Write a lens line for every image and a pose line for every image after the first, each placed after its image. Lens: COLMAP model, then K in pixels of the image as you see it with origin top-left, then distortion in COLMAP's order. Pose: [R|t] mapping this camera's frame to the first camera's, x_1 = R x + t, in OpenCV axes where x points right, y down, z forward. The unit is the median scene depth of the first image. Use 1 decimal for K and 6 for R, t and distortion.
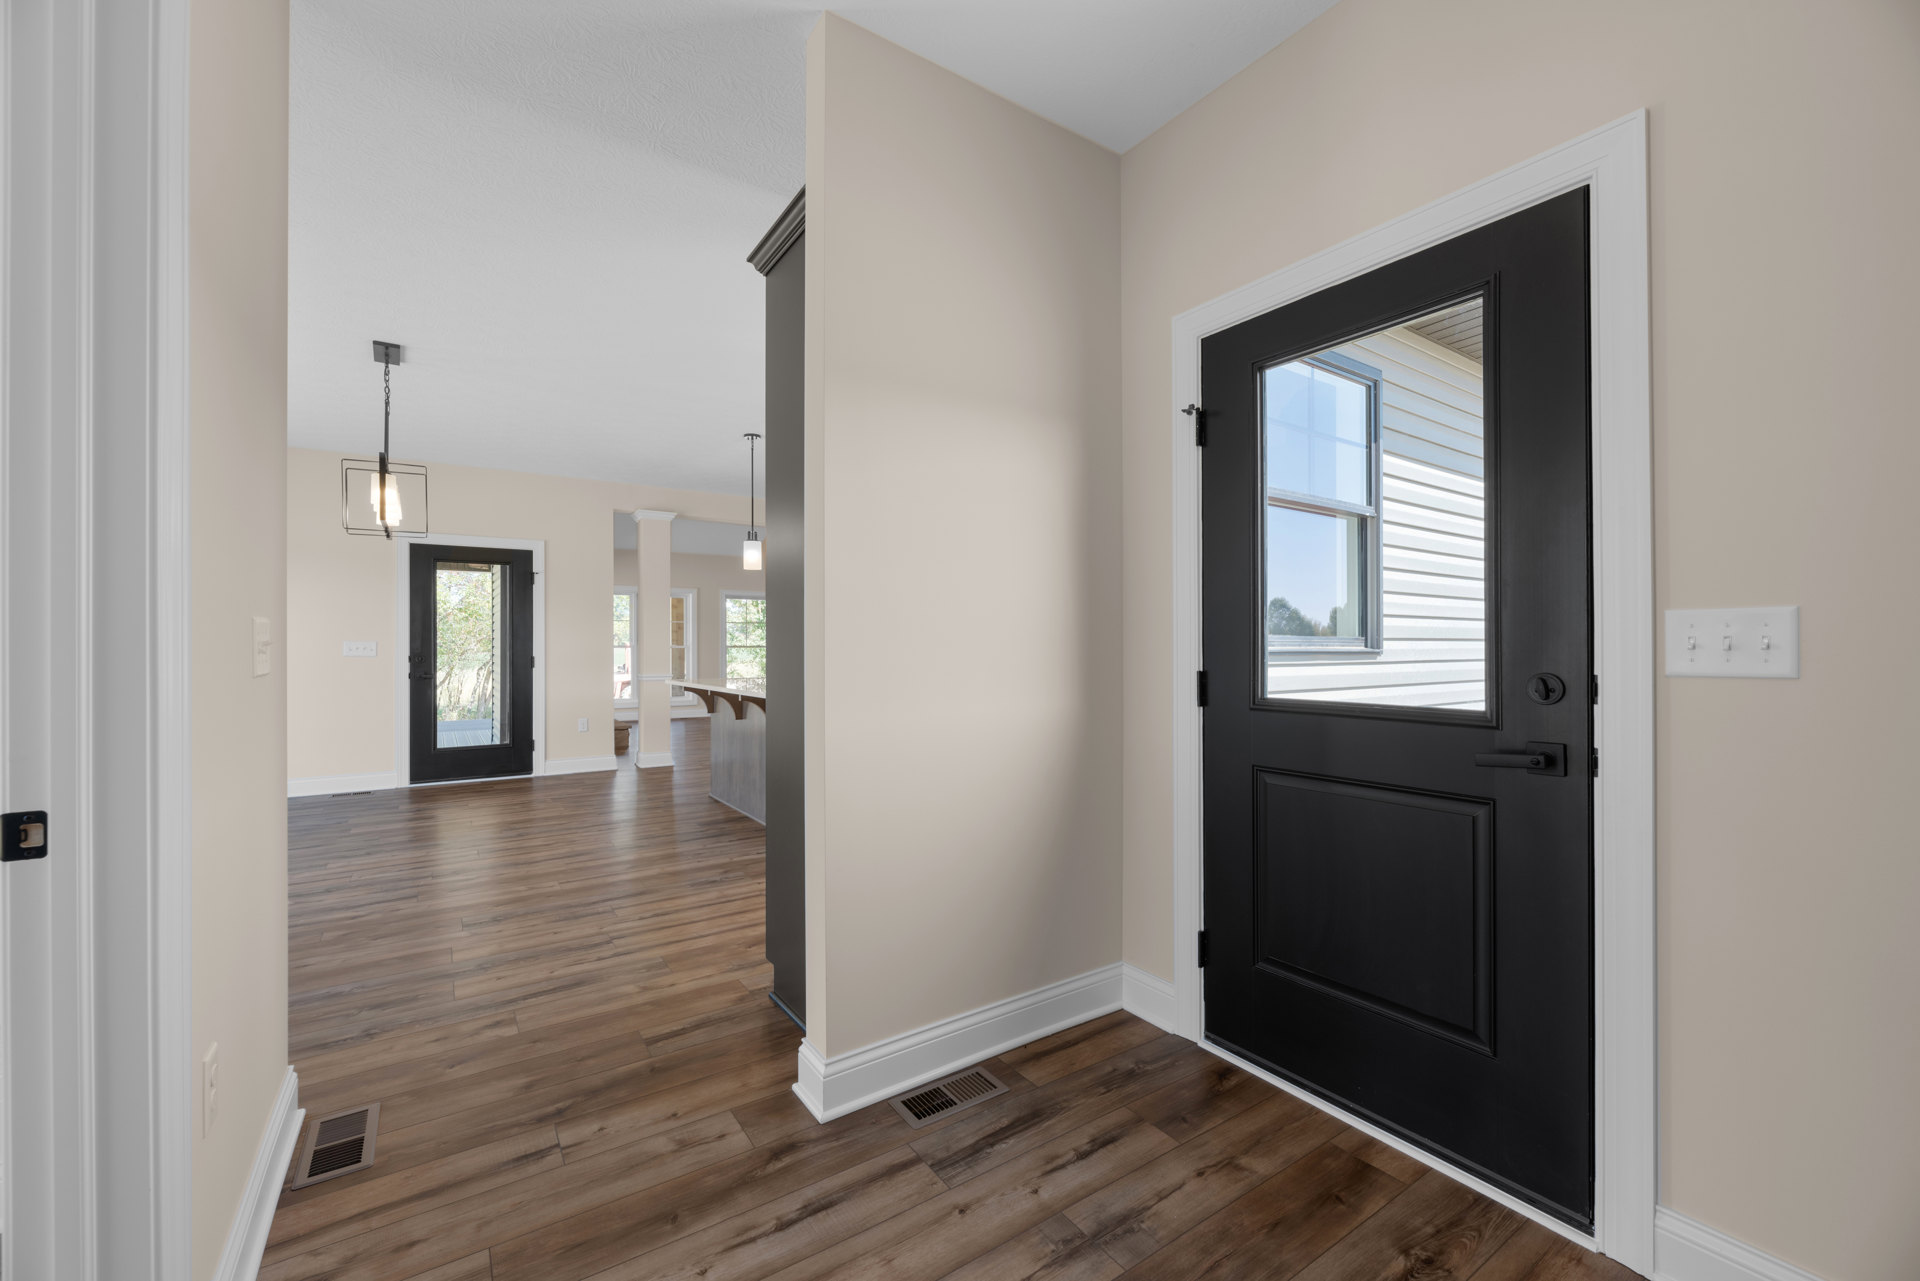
lens RADIAL K [[773.6, 0, 962.4], [0, 773.6, 644.6], [0, 0, 1]] dist [0.001881, -0.000191]
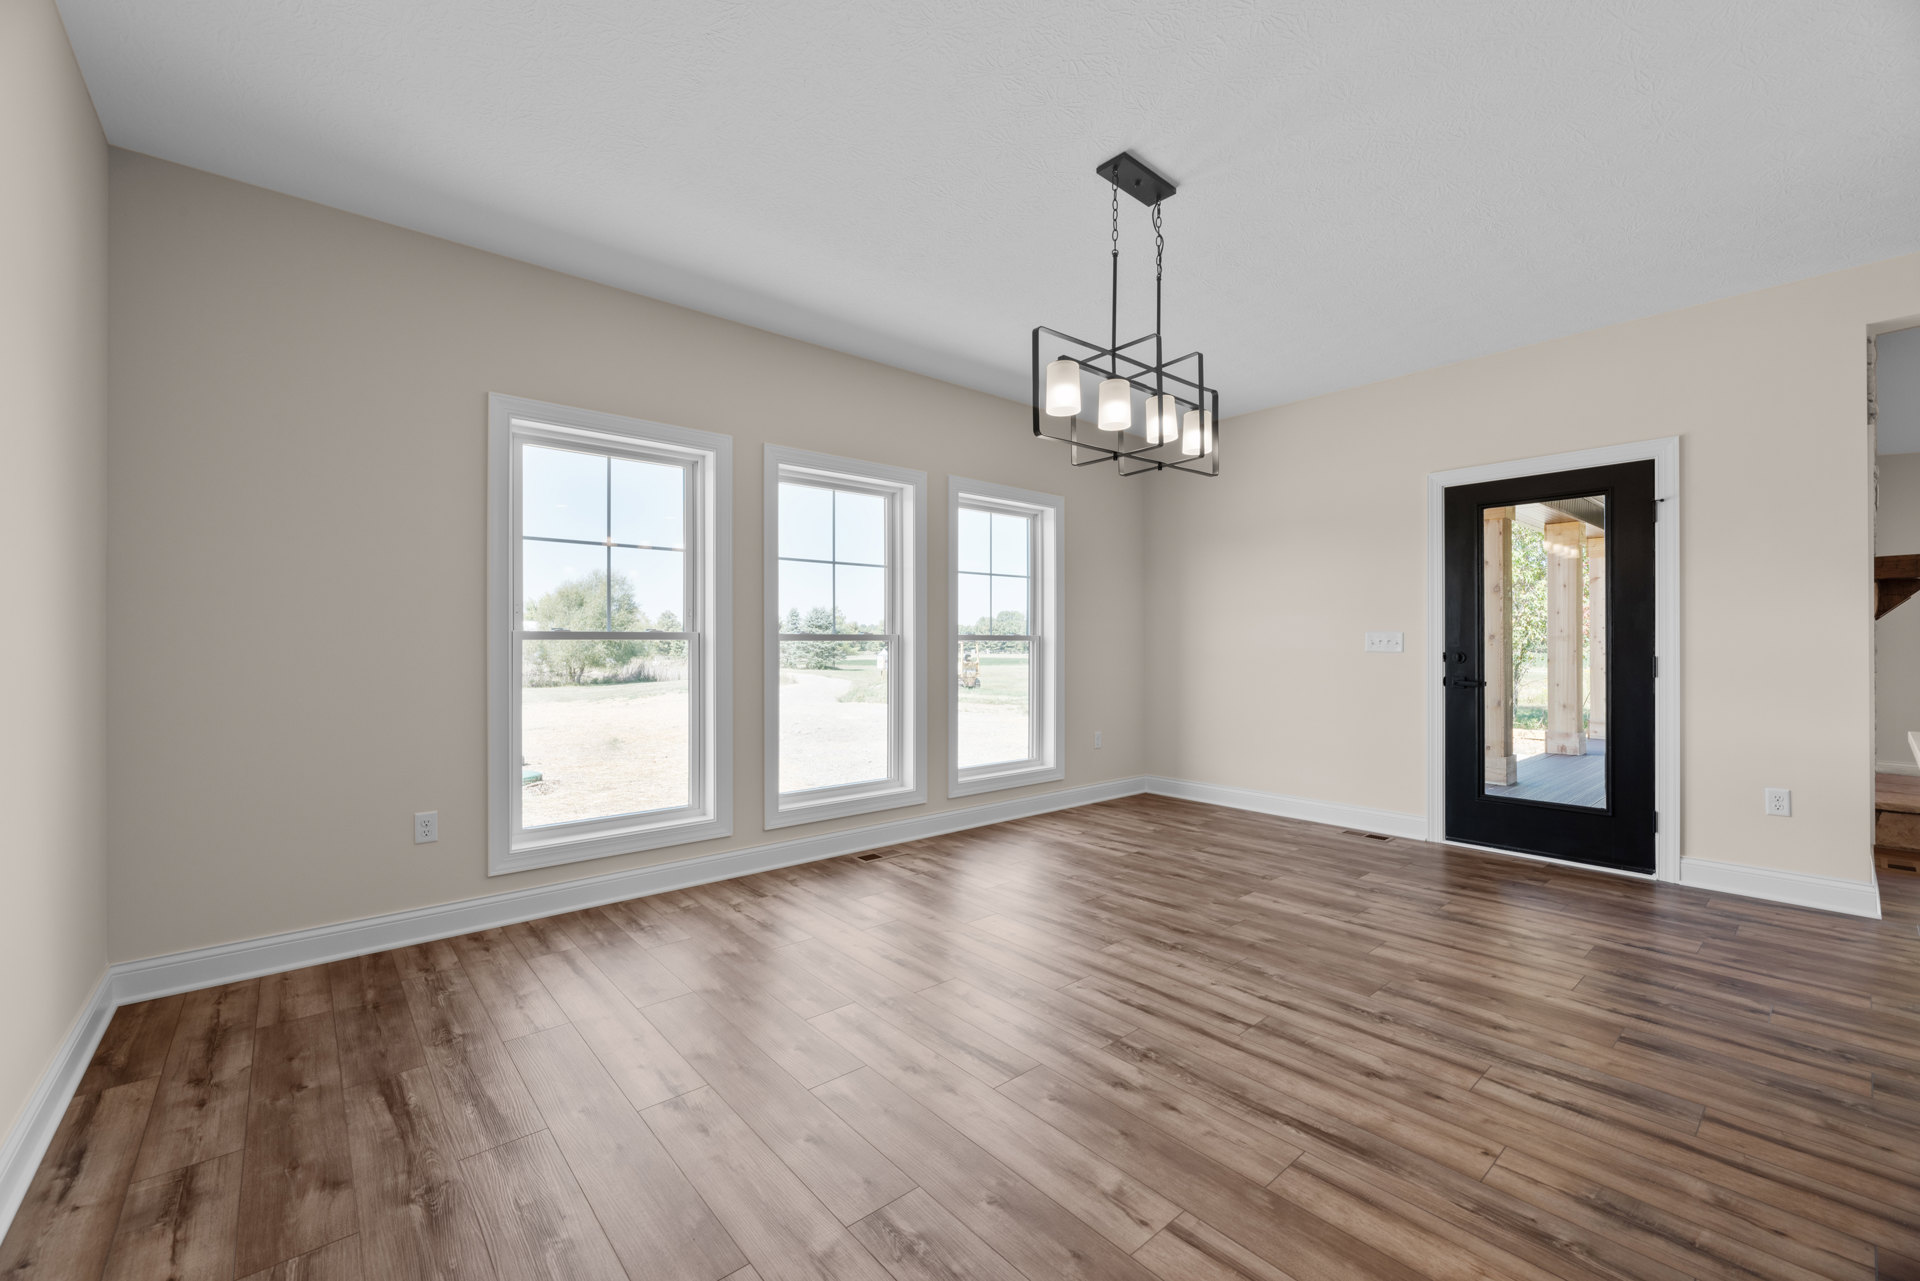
lens RADIAL K [[773.6, 0, 960.1], [0, 773.6, 642.6], [0, 0, 1]] dist [0.001881, -0.000191]
pose [[0.108589, 0.002303, -0.994084, -0.076555], [0.004458, 0.999986, 0.002804, 0.002068], [0.994077, -0.004736, 0.108578, 0.487622]]
